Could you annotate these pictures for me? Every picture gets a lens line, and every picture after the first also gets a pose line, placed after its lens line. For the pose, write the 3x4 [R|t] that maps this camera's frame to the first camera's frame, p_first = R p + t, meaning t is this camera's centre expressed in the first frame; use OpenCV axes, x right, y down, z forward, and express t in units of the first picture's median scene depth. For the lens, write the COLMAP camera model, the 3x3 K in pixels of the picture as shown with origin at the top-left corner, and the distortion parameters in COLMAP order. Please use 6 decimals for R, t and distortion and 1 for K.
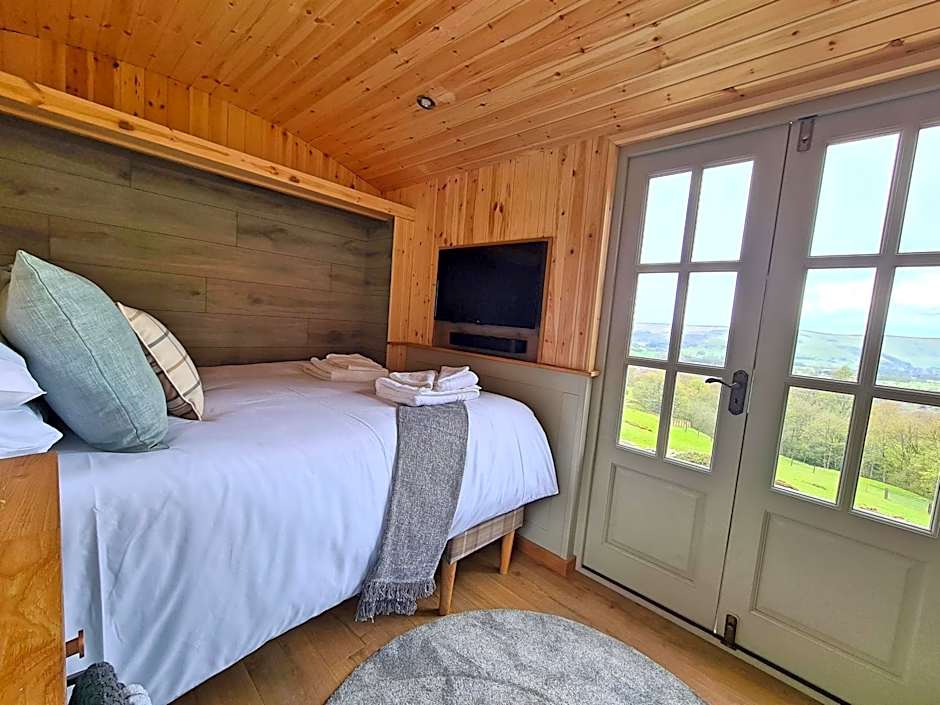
lens RADIAL K [[382.0, 0, 472.2], [0, 382.0, 353.7], [0, 0, 1]] dist [-0.003386, 0.000740]
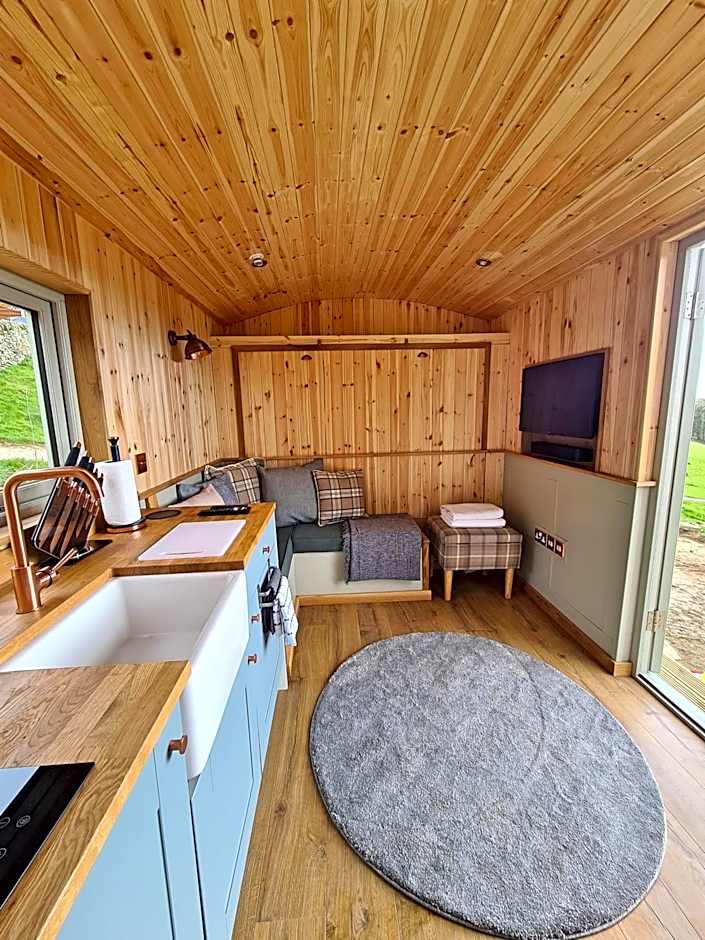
lens RADIAL K [[382.0, 0, 353.0], [0, 382.0, 471.3], [0, 0, 1]] dist [-0.003386, 0.000740]
pose [[0.716333, 0.019173, -0.697495, 0.468656], [0.017065, 0.998842, 0.044983, -0.037740], [0.697550, -0.044125, 0.715176, -0.230773]]
